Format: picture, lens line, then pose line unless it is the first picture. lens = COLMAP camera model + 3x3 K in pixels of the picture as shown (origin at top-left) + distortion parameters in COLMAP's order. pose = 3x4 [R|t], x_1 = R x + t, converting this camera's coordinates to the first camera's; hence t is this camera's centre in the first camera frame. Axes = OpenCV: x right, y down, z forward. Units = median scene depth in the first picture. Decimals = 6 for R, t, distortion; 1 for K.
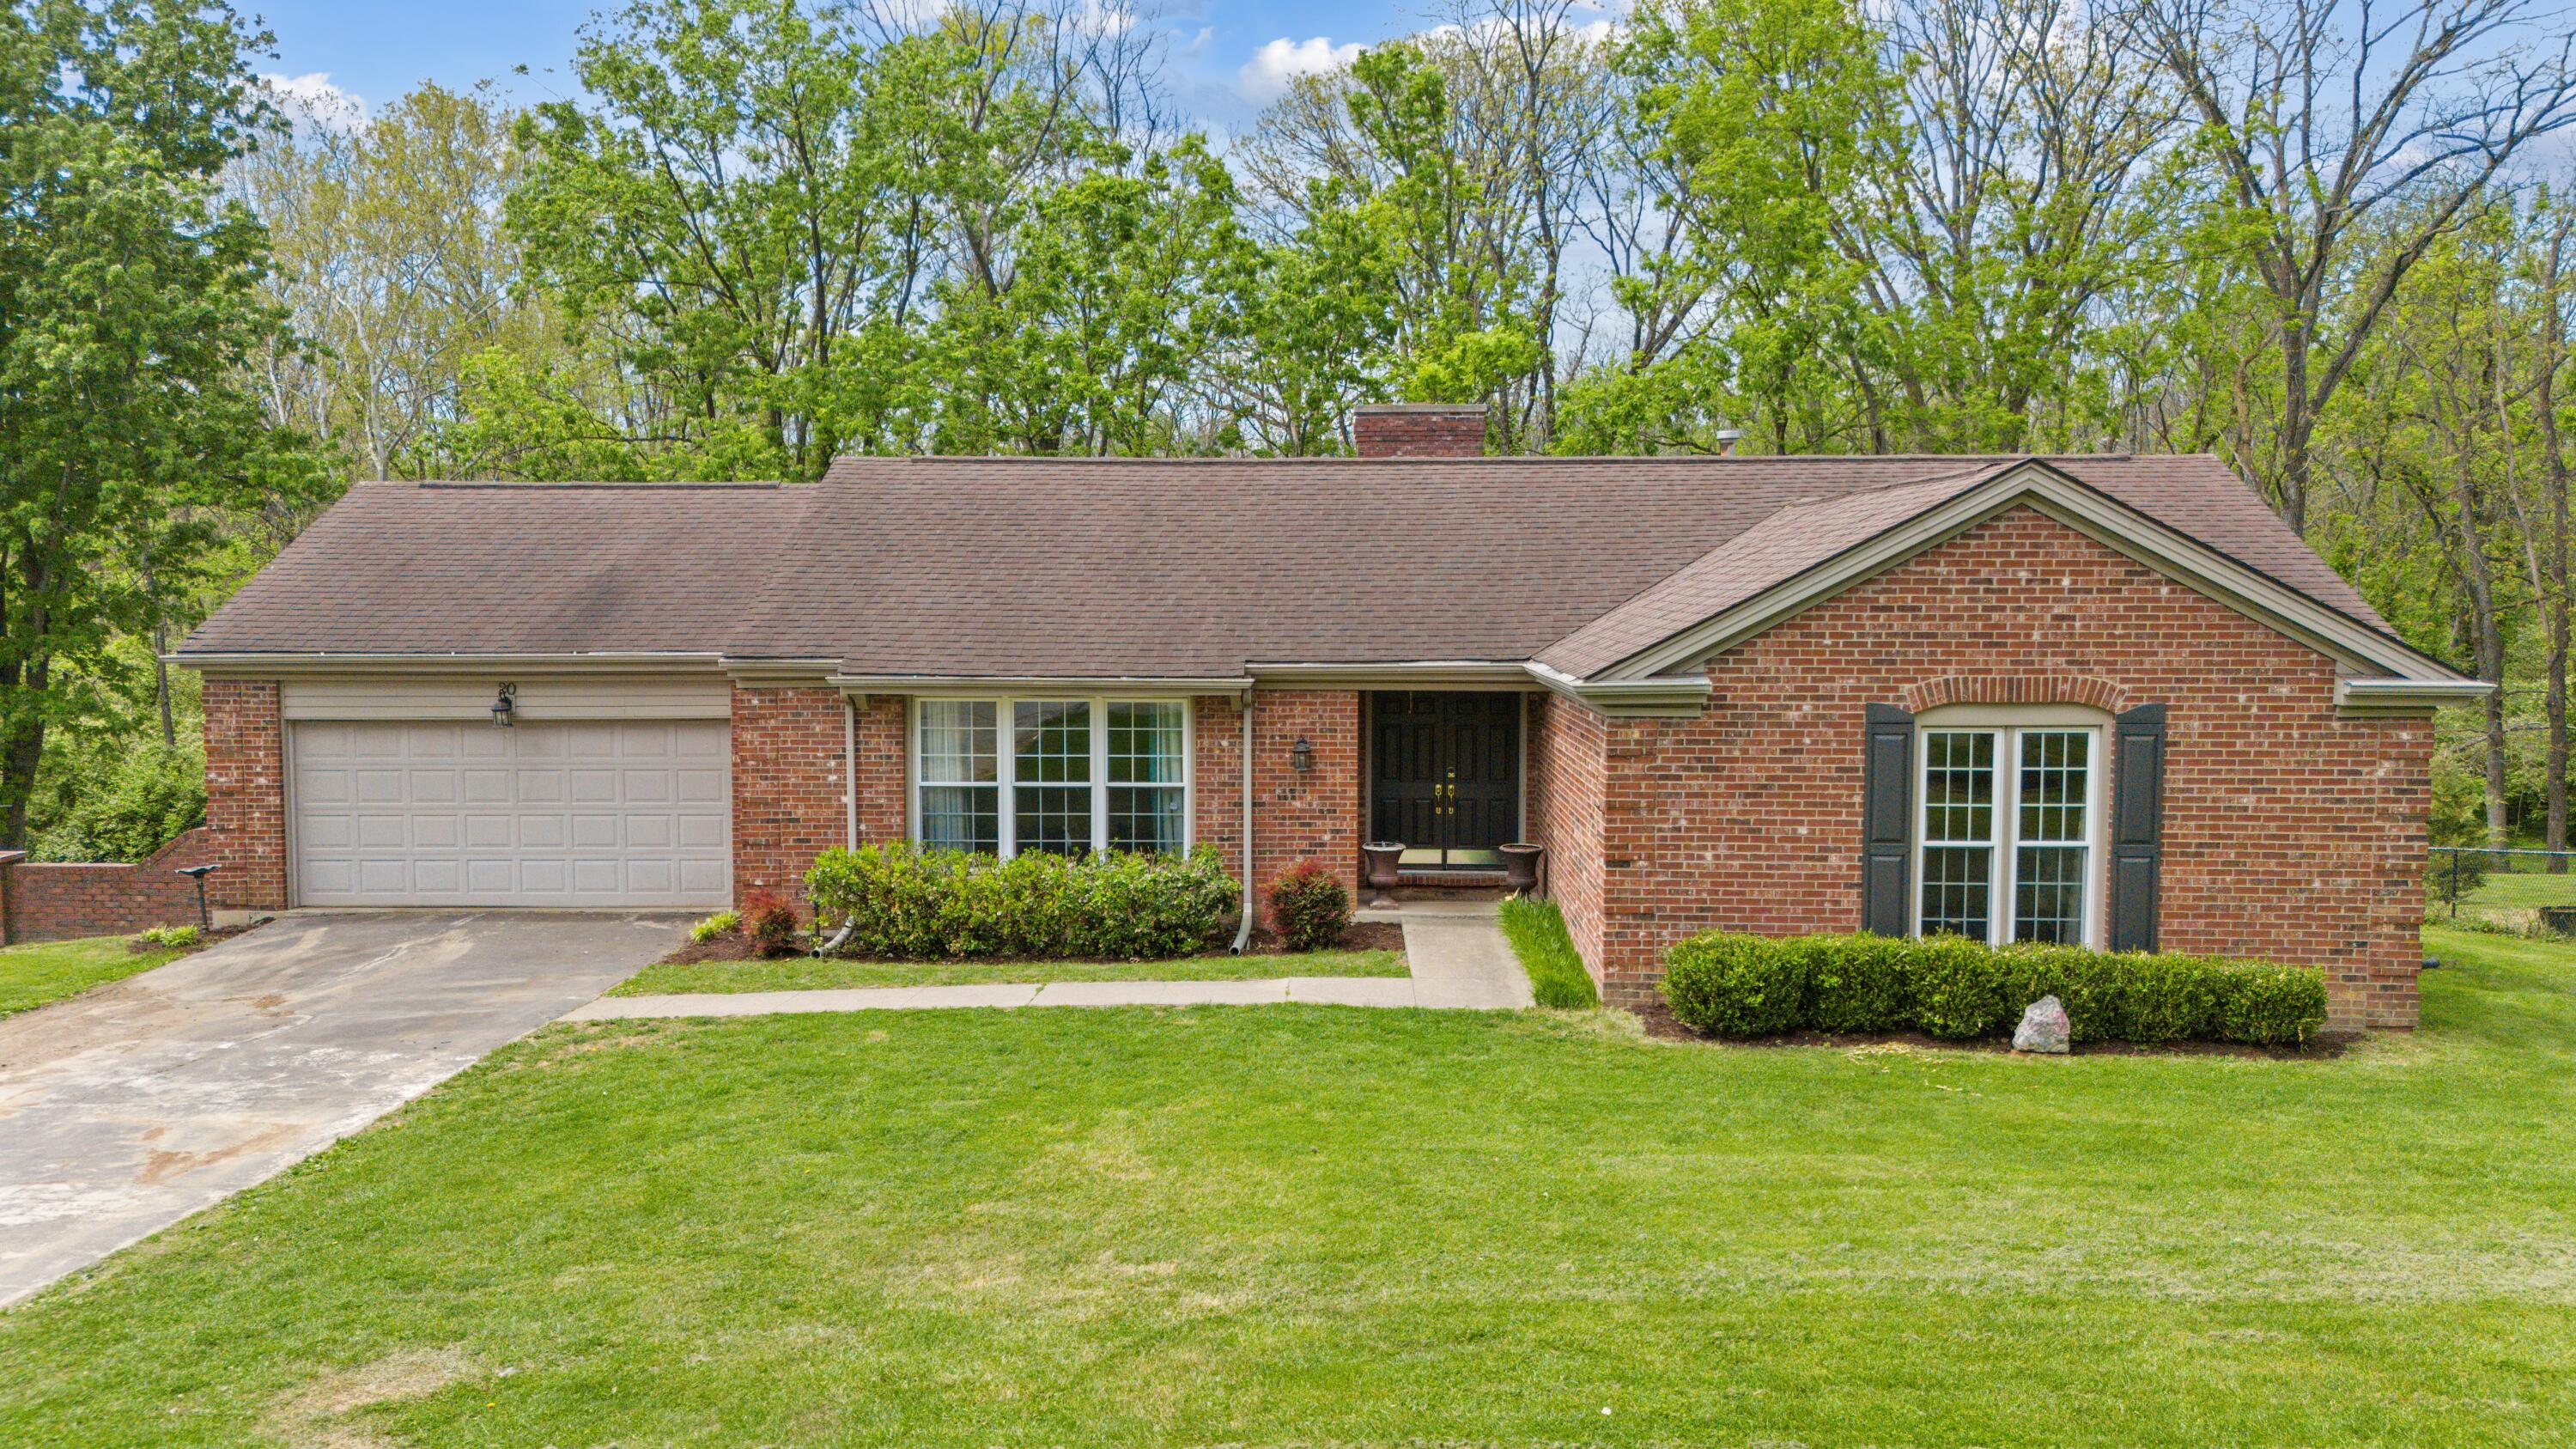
lens RADIAL K [[1911.0, 0, 1291.4], [0, 1911.0, 714.6], [0, 0, 1]] dist [0.061343, -0.066064]
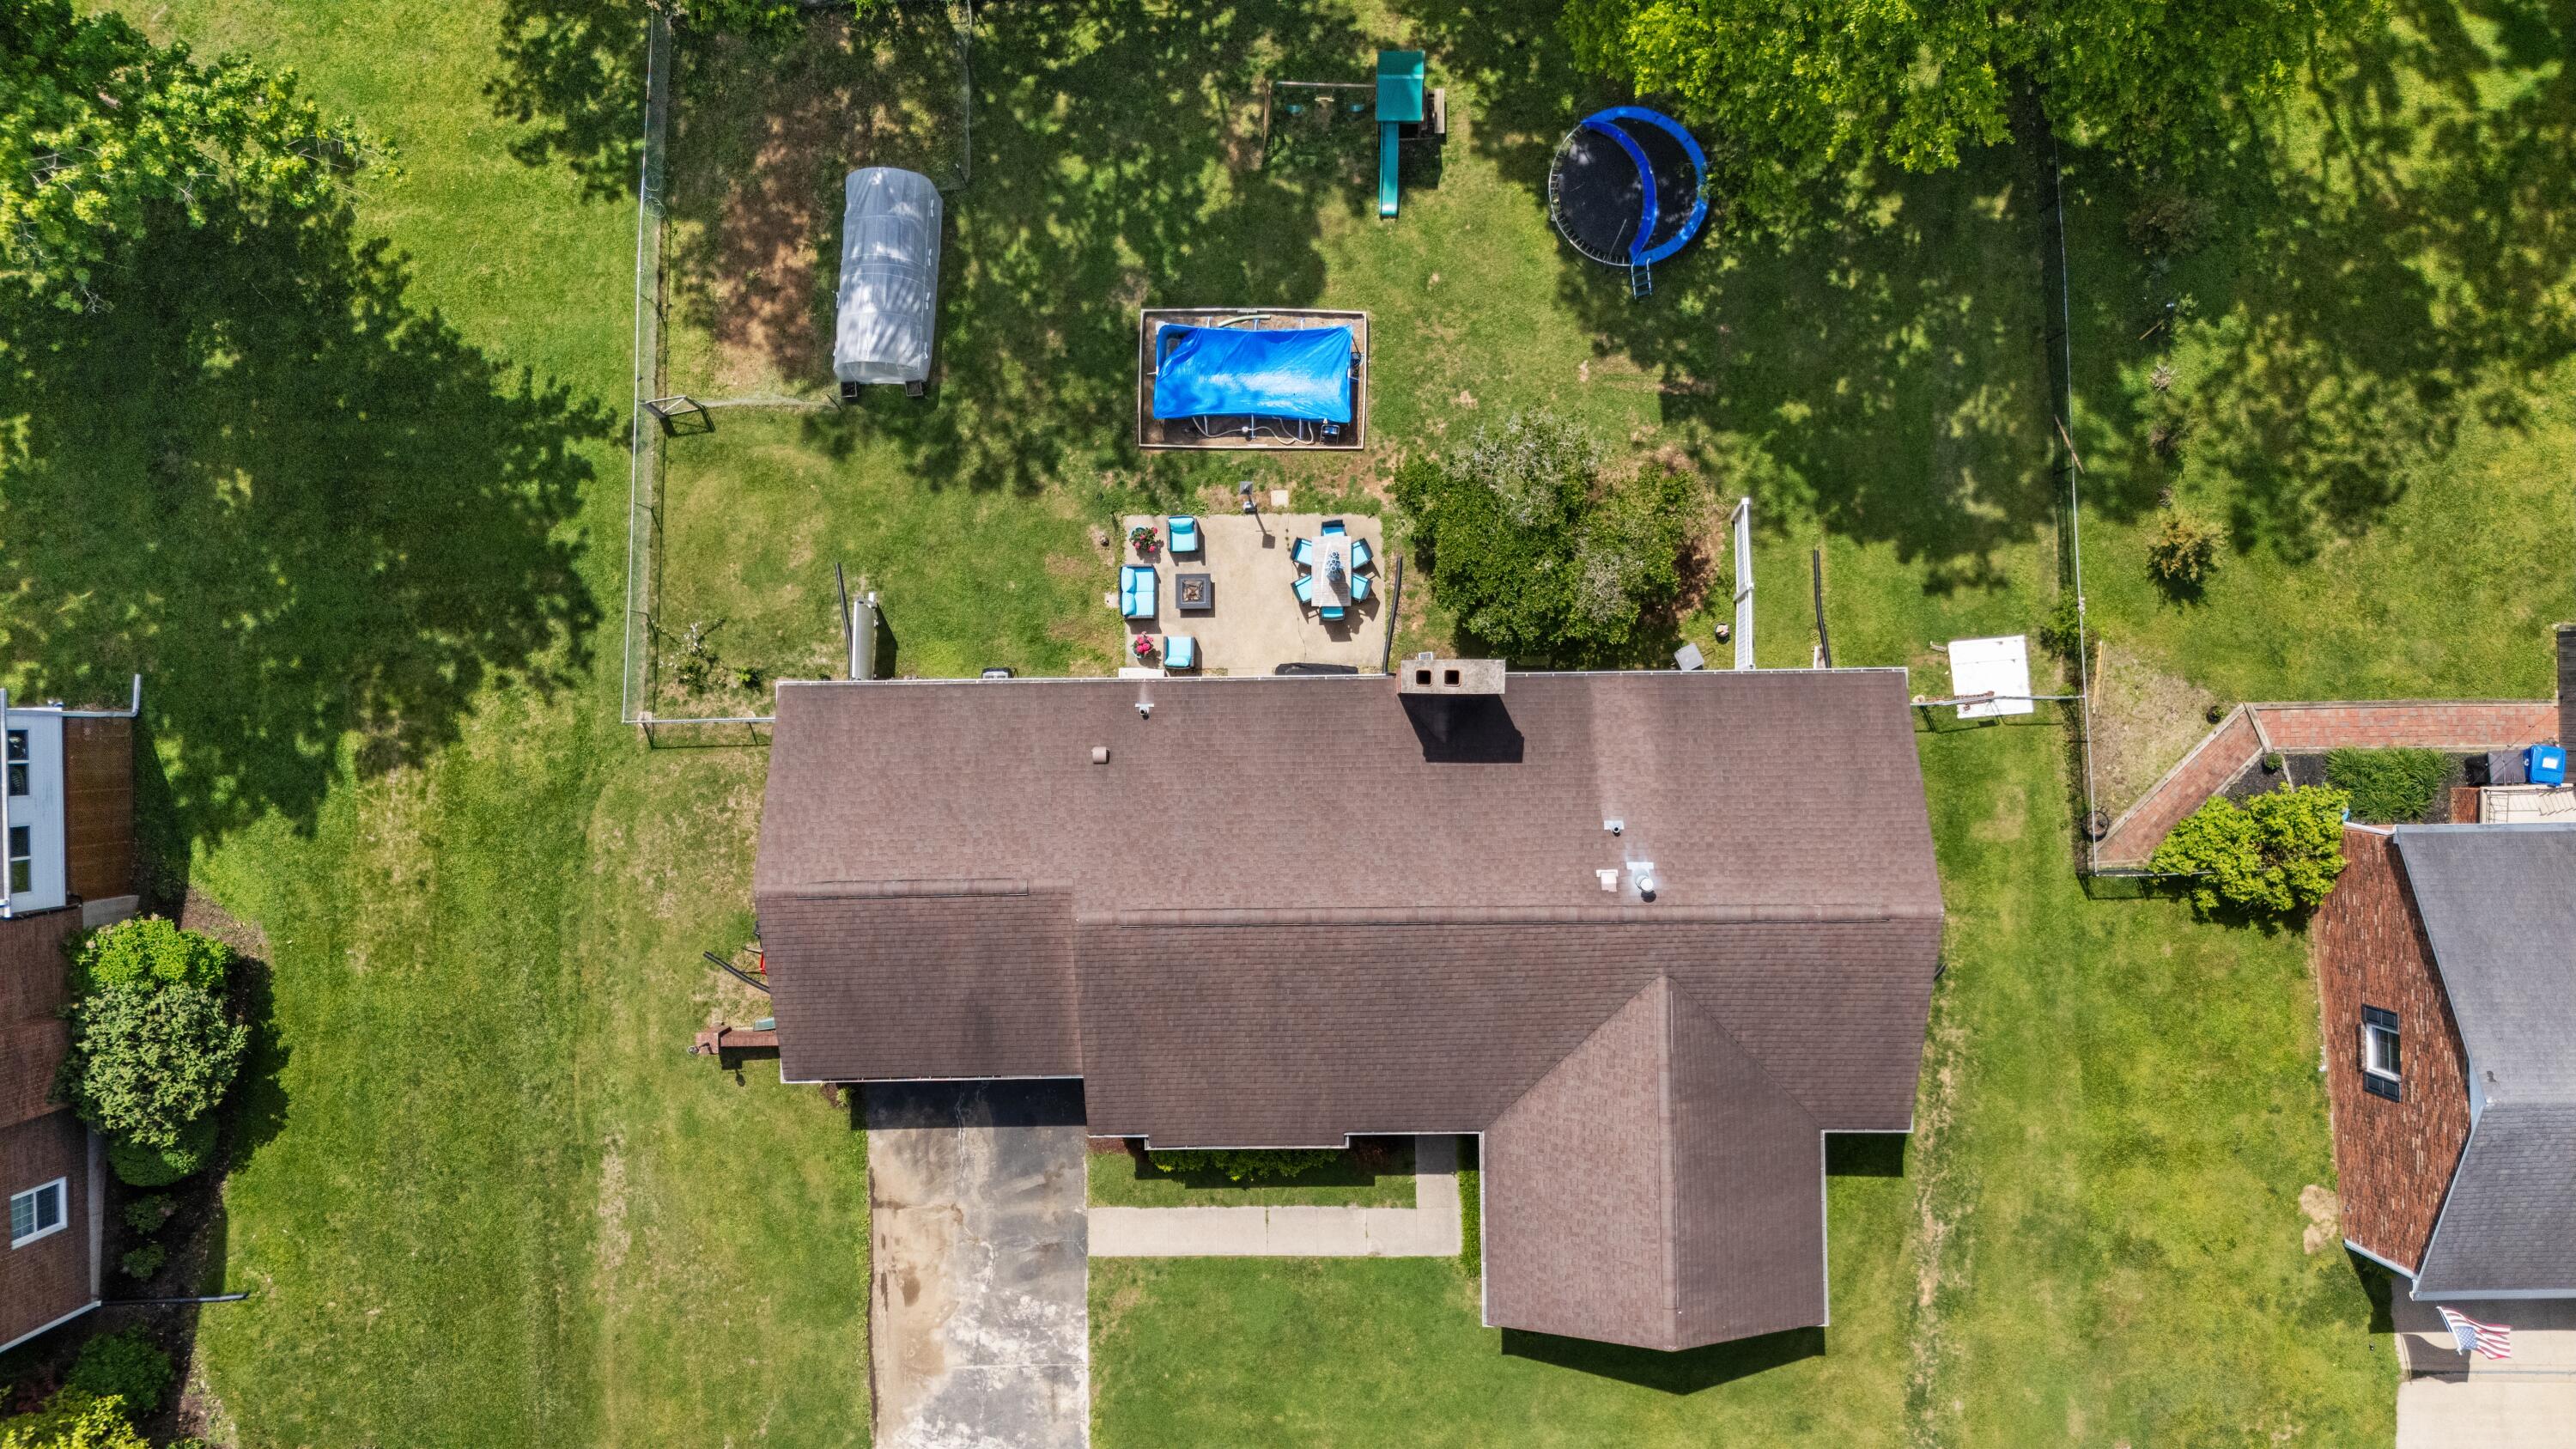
lens RADIAL K [[1906.8, 0, 1284.4], [0, 1906.8, 720.1], [0, 0, 1]] dist [0.052313, -0.055751]
pose [[0.999117, -0.037771, -0.018428, -0.040509], [0.020686, 0.060287, 0.997967, -2.617400], [-0.036583, -0.997466, 0.061015, 1.638589]]
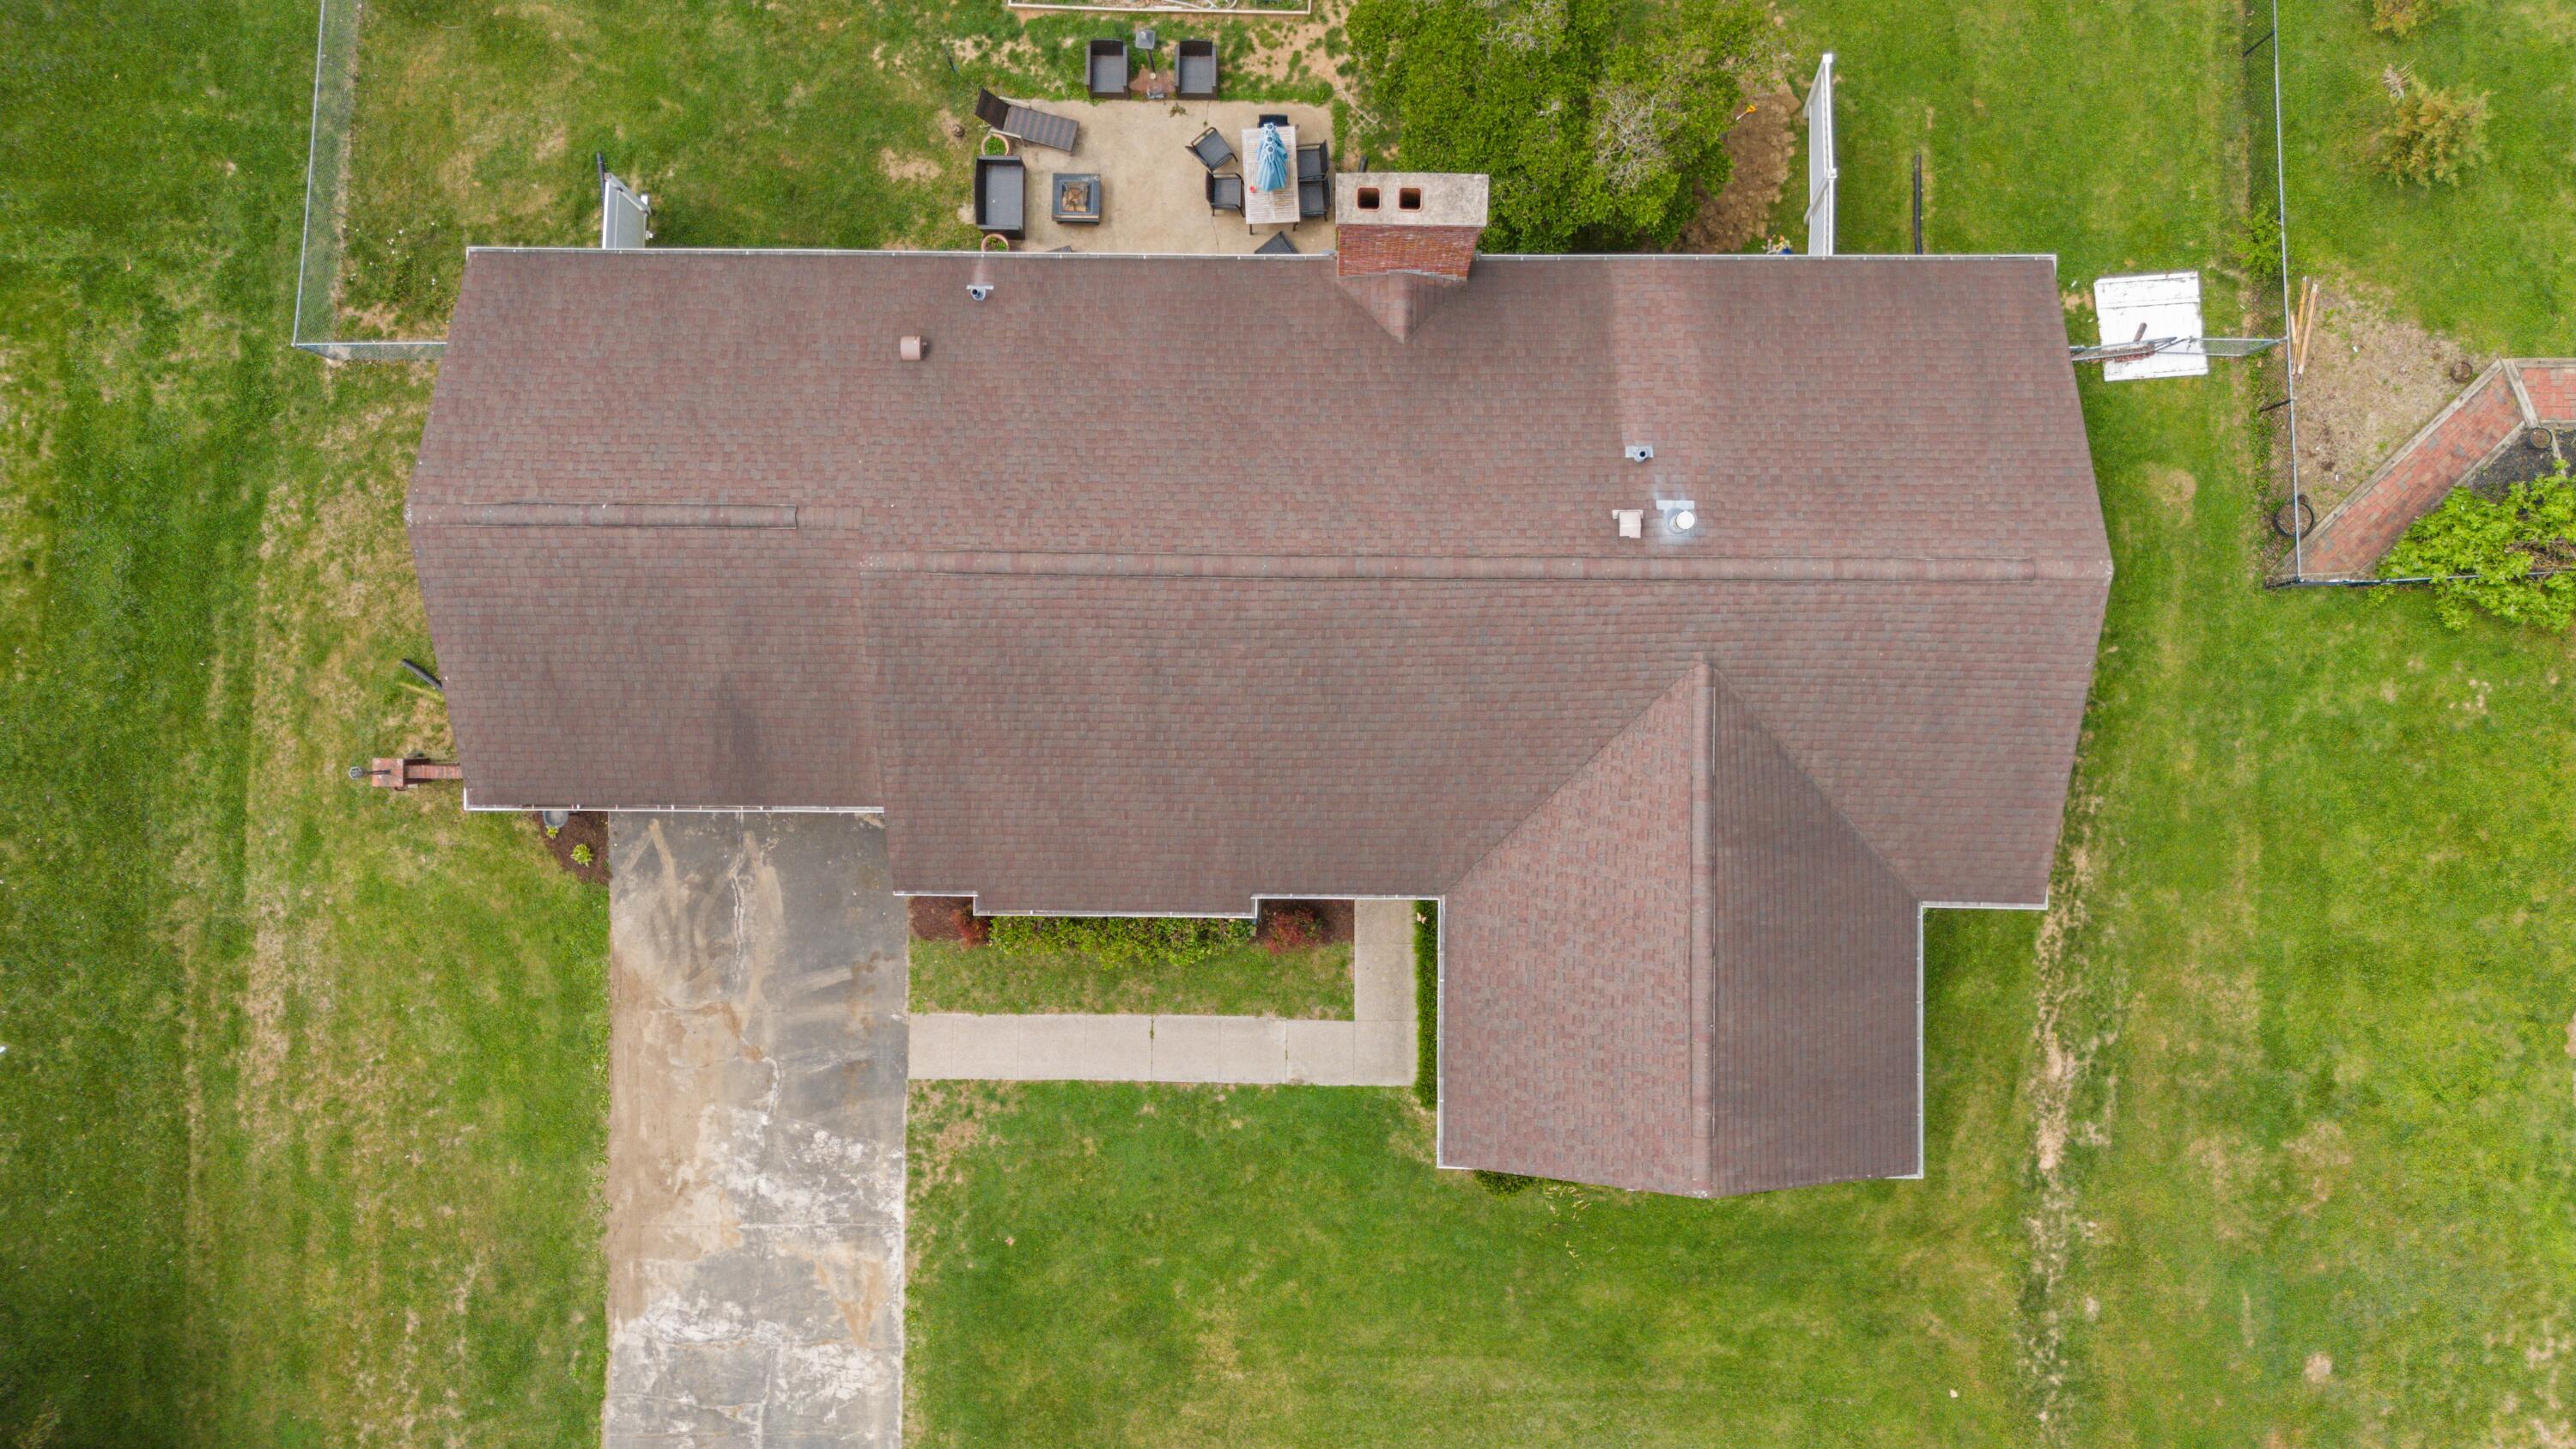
lens RADIAL K [[1911.0, 0, 1291.4], [0, 1911.0, 714.6], [0, 0, 1]] dist [0.061343, -0.066064]
pose [[0.999655, -0.015831, -0.020955, 0.051861], [0.021860, 0.059299, 0.998001, -1.871005], [-0.014556, -0.998115, 0.059625, 1.305831]]
